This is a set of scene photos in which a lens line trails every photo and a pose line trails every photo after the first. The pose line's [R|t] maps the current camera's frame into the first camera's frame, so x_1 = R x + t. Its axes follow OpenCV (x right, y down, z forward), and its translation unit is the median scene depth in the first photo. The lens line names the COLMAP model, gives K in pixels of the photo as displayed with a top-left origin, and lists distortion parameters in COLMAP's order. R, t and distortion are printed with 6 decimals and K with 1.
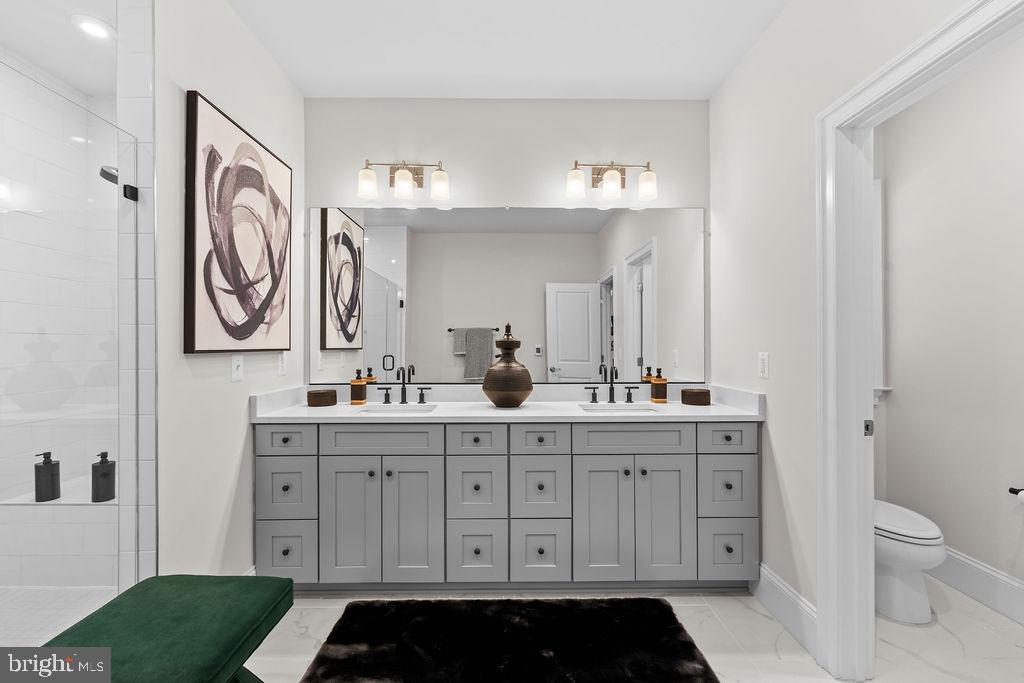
lens RADIAL K [[452.8, 0, 510.7], [0, 452.8, 340.9], [0, 0, 1]] dist [0.000339, -0.000981]
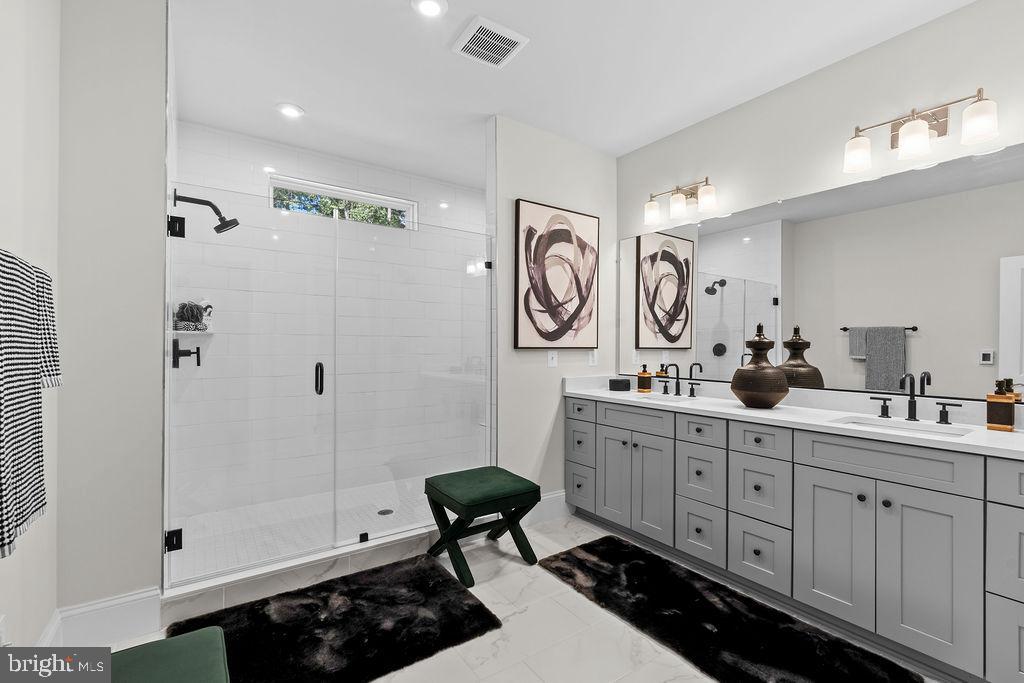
lens RADIAL K [[452.8, 0, 521.8], [0, 452.8, 345.0], [0, 0, 1]] dist [0.000339, -0.000981]
pose [[0.572830, 0.005046, -0.819659, 0.507700], [0.002138, 0.999968, 0.007650, -0.000560], [0.819671, -0.006135, 0.572801, 0.006905]]
